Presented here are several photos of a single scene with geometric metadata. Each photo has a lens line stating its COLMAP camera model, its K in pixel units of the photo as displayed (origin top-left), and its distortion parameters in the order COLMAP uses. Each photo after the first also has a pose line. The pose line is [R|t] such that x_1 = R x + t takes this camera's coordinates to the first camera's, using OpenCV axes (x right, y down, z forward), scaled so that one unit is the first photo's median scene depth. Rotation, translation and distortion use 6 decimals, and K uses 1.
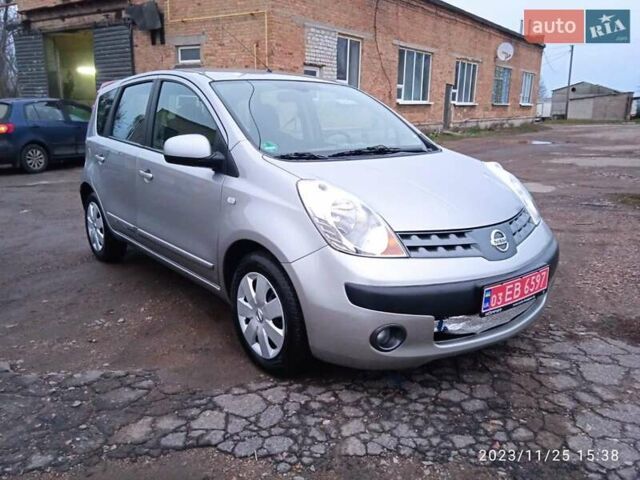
lens RADIAL K [[518.6, 0, 320.0], [0, 518.6, 240.0], [0, 0, 1]] dist [0.076409, -0.107821]
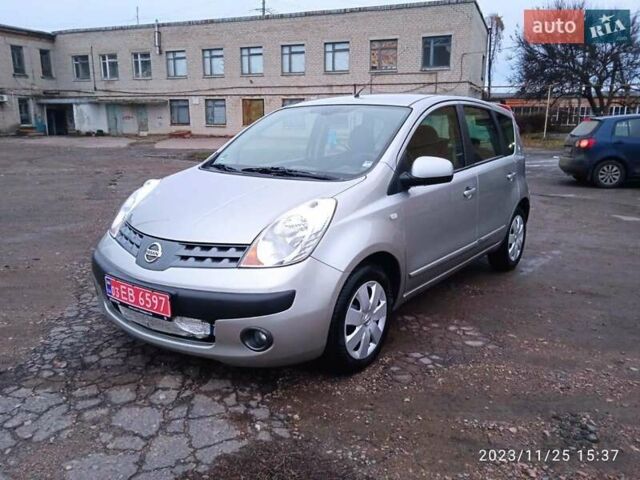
lens RADIAL K [[518.6, 0, 320.0], [0, 518.6, 240.0], [0, 0, 1]] dist [0.076409, -0.107821]
pose [[0.264085, 0.220879, -0.938867, 1.296094], [-0.244339, 0.956991, 0.156415, -0.249957], [0.933037, 0.188095, 0.306696, 0.869718]]
